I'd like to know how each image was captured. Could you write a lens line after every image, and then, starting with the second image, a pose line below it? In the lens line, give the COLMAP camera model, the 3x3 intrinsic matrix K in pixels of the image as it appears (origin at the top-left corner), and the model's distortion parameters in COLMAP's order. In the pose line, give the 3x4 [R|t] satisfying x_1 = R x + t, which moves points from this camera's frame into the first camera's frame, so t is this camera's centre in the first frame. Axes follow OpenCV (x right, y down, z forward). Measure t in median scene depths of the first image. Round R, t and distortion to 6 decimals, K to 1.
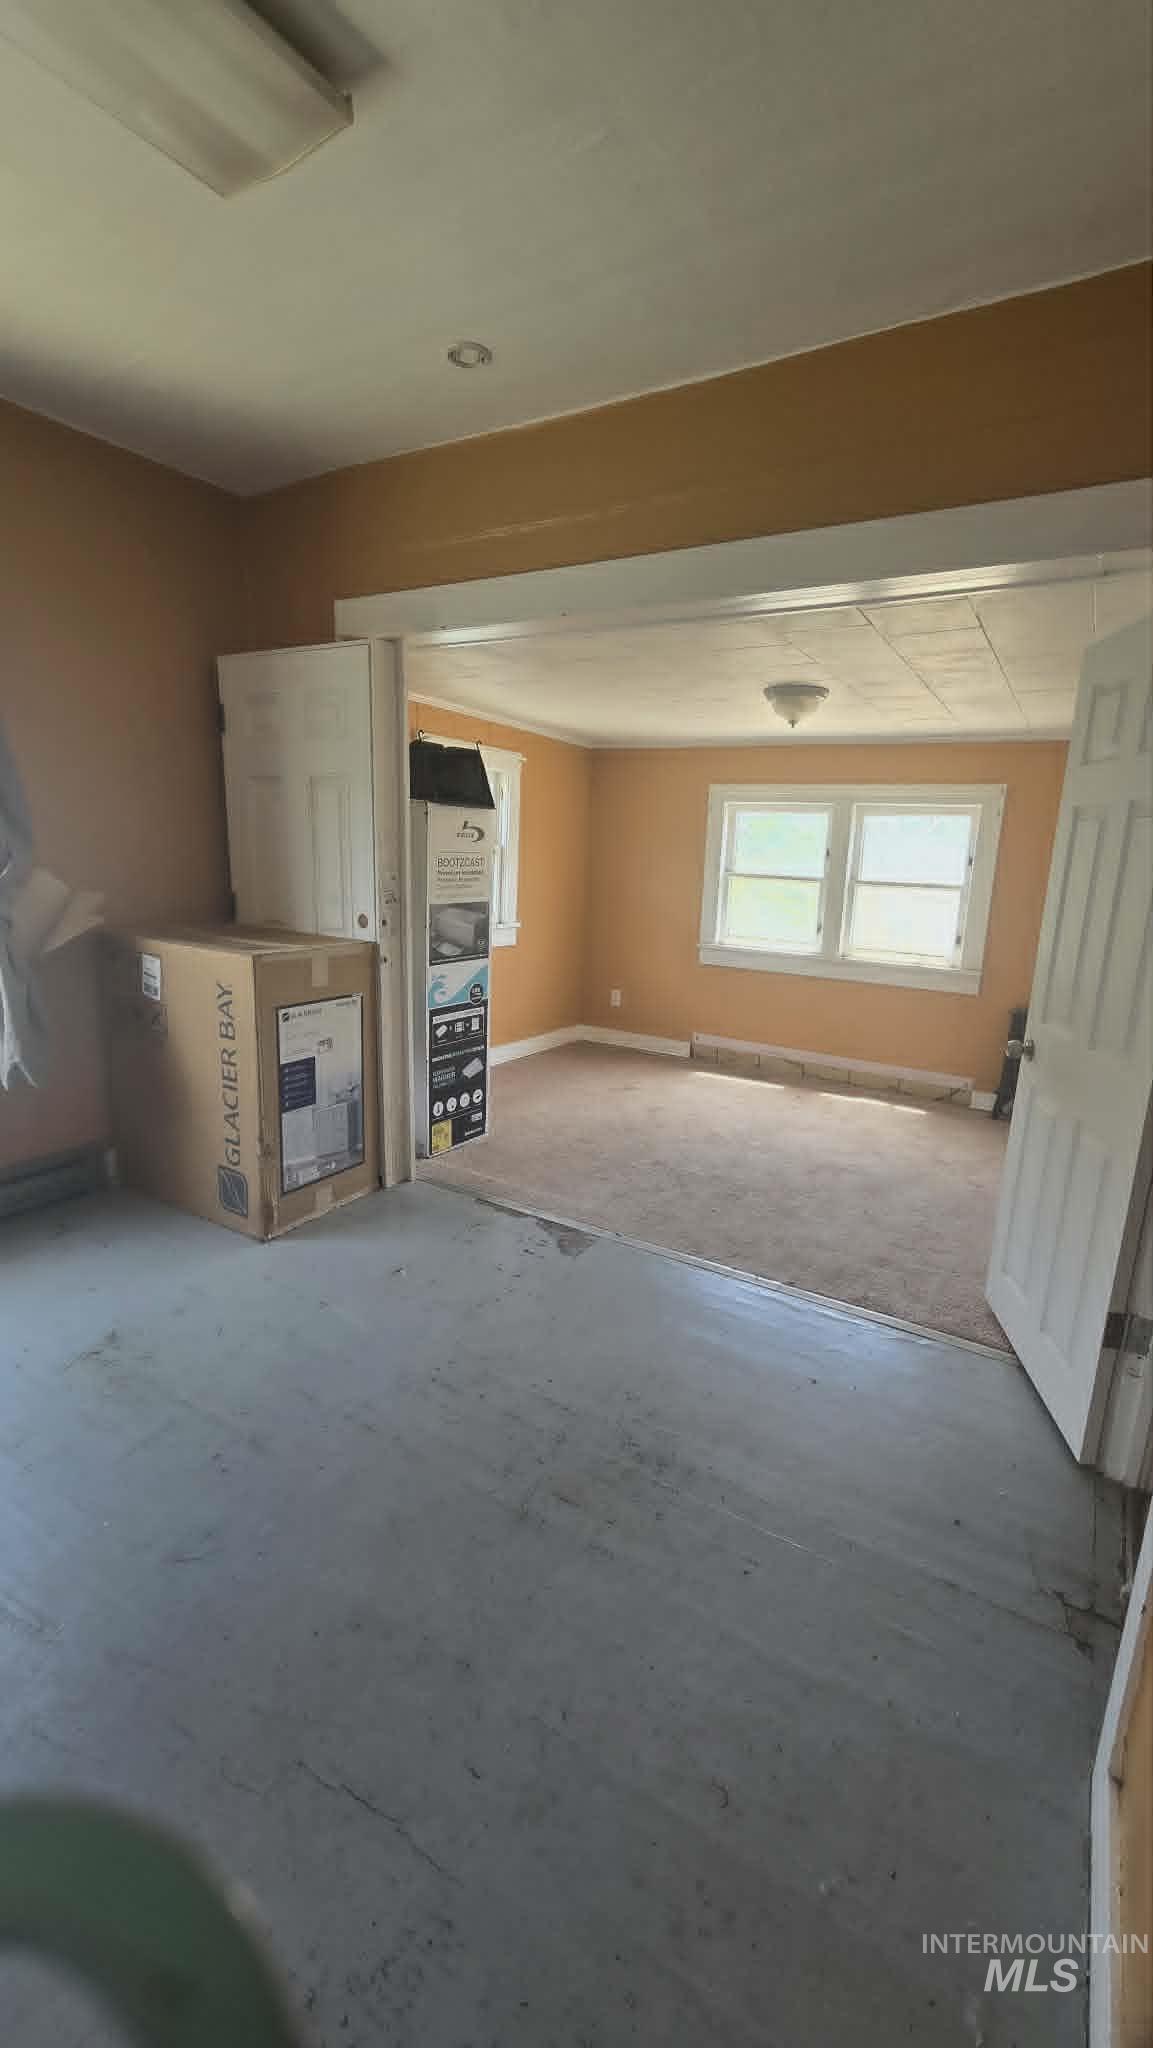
lens RADIAL K [[844.6, 0, 580.7], [0, 844.6, 1019.7], [0, 0, 1]] dist [-0.001134, -0.000009]
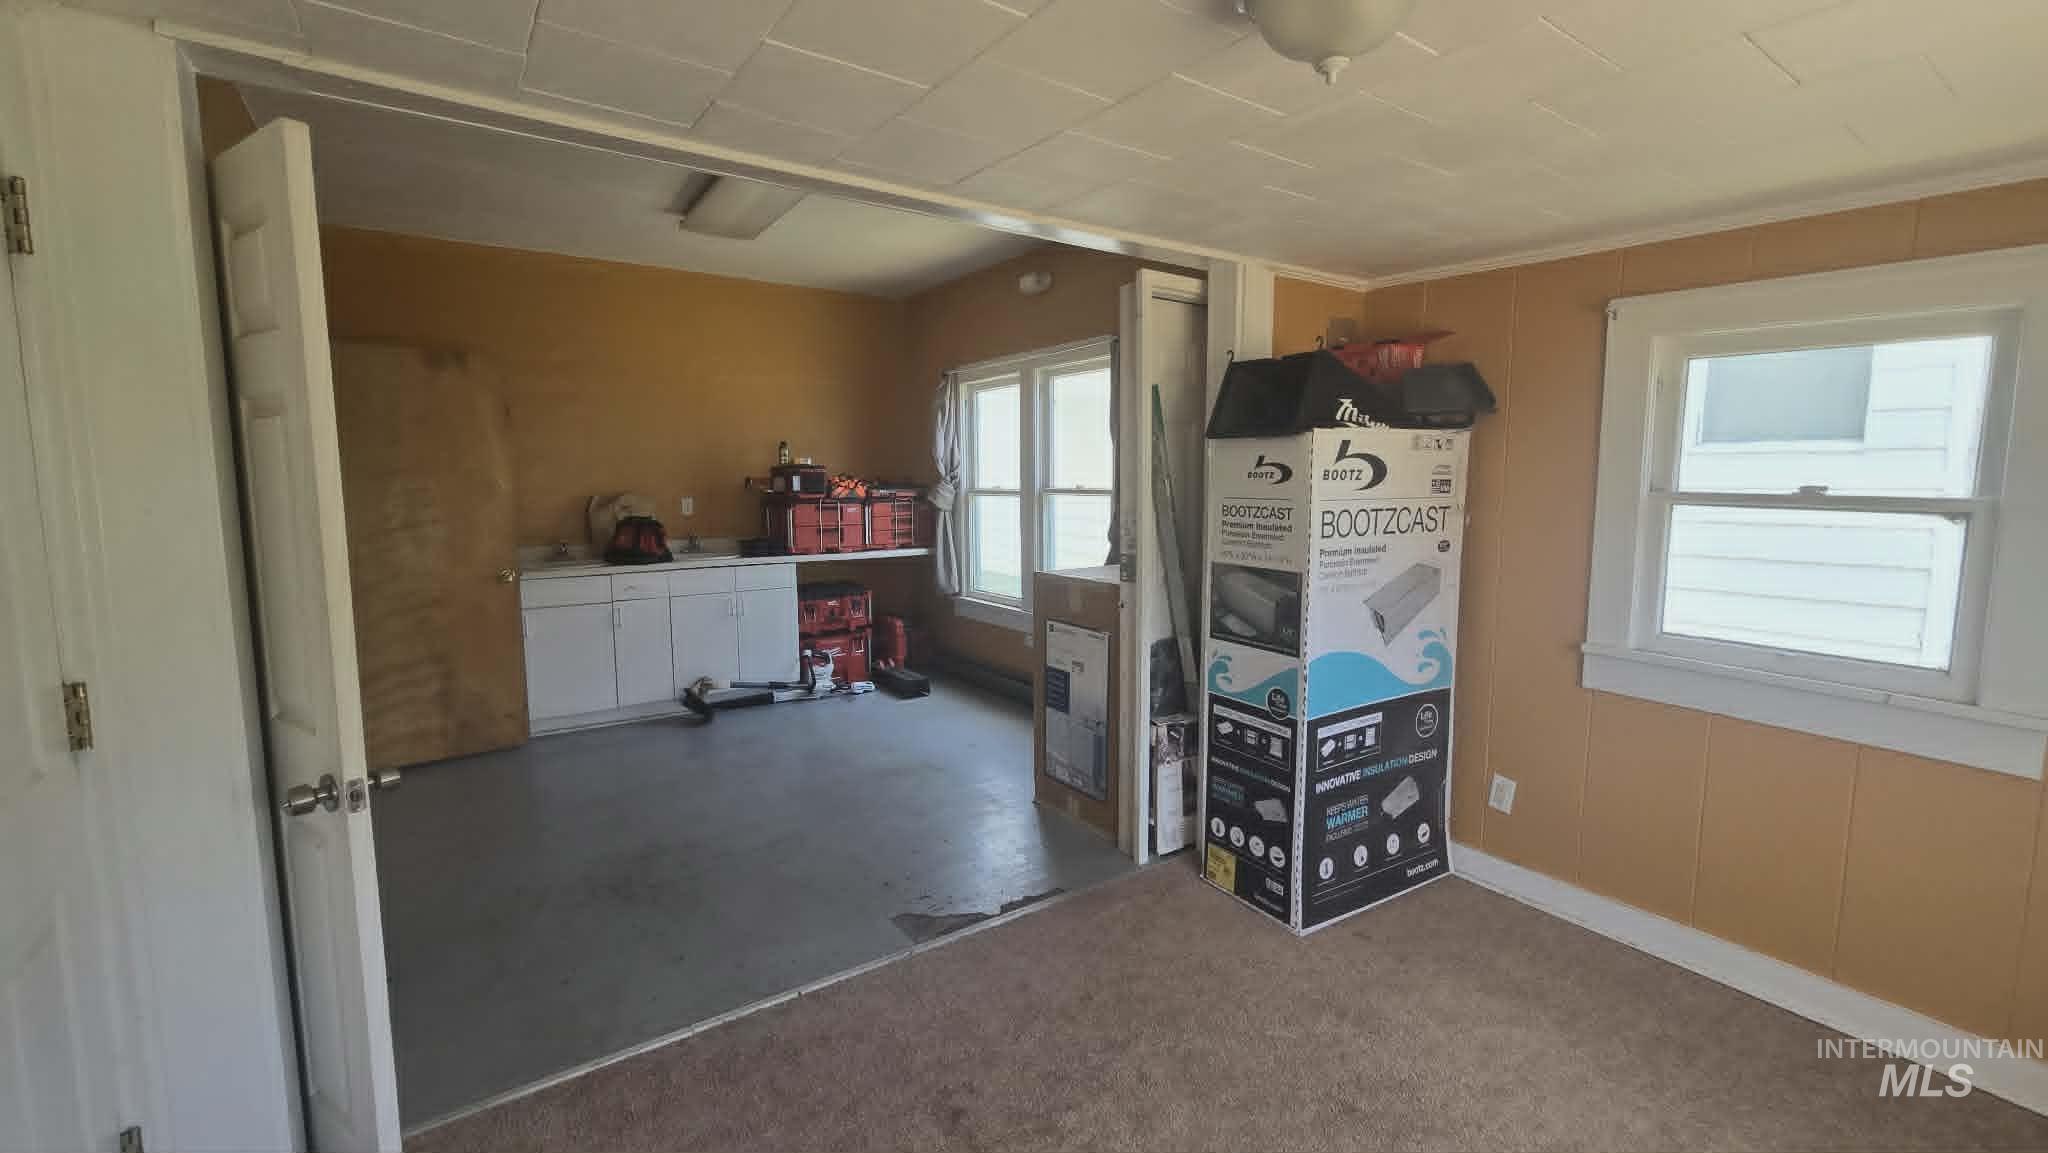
lens RADIAL K [[844.6, 0, 1024.8], [0, 844.6, 574.7], [0, 0, 1]] dist [-0.001134, -0.000009]
pose [[-0.392704, 0.070368, -0.916969, 0.600078], [-0.211469, 0.963442, 0.164499, -0.208730], [0.895022, 0.258510, -0.363467, 1.083518]]
